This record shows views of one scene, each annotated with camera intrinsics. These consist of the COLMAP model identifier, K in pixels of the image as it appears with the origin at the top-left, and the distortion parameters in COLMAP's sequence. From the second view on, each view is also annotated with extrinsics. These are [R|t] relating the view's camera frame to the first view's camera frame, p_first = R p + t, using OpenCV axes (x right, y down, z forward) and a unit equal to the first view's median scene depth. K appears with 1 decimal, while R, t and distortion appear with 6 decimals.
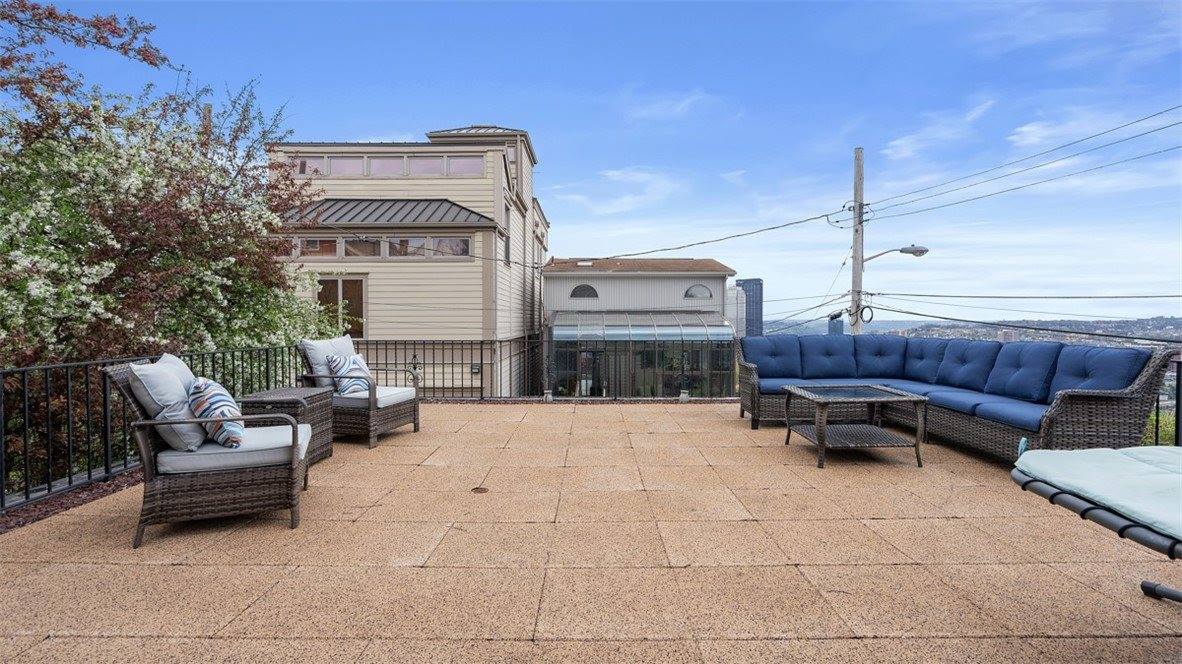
lens RADIAL K [[539.8, 0, 593.3], [0, 539.8, 329.3], [0, 0, 1]] dist [0.002123, 0.000398]
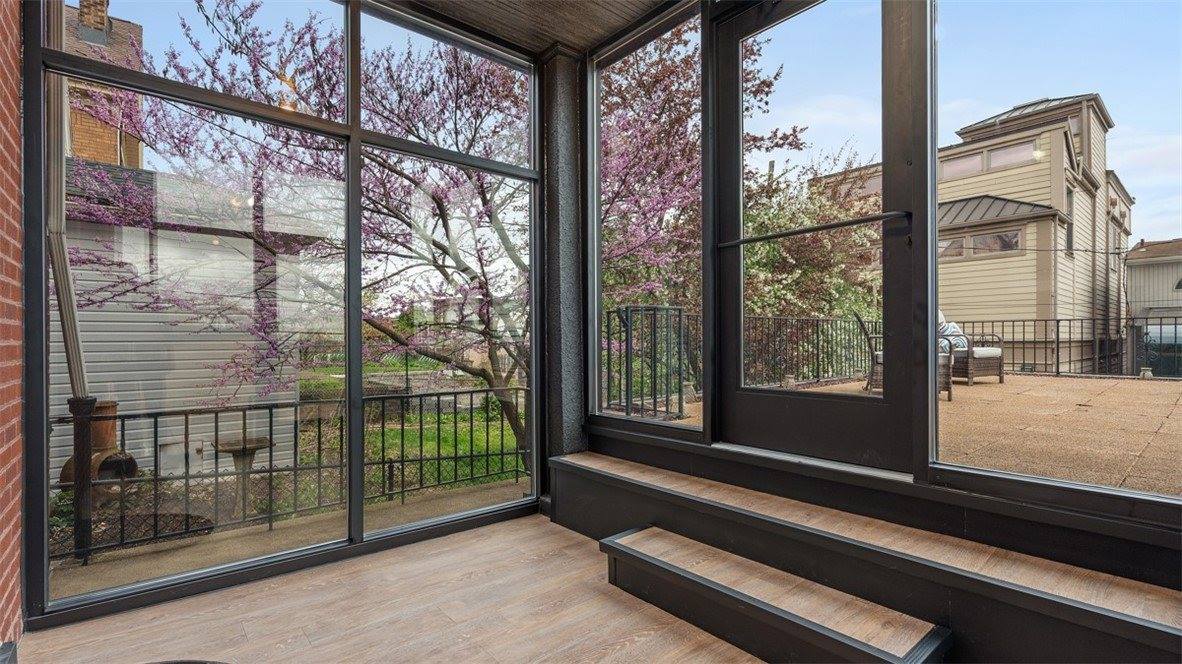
lens RADIAL K [[539.8, 0, 595.6], [0, 539.8, 337.4], [0, 0, 1]] dist [0.002123, 0.000398]
pose [[0.651806, -0.002684, -0.758381, 0.003793], [-0.007237, 0.999926, -0.009759, 0.026025], [0.758351, 0.011849, 0.651739, -0.144372]]
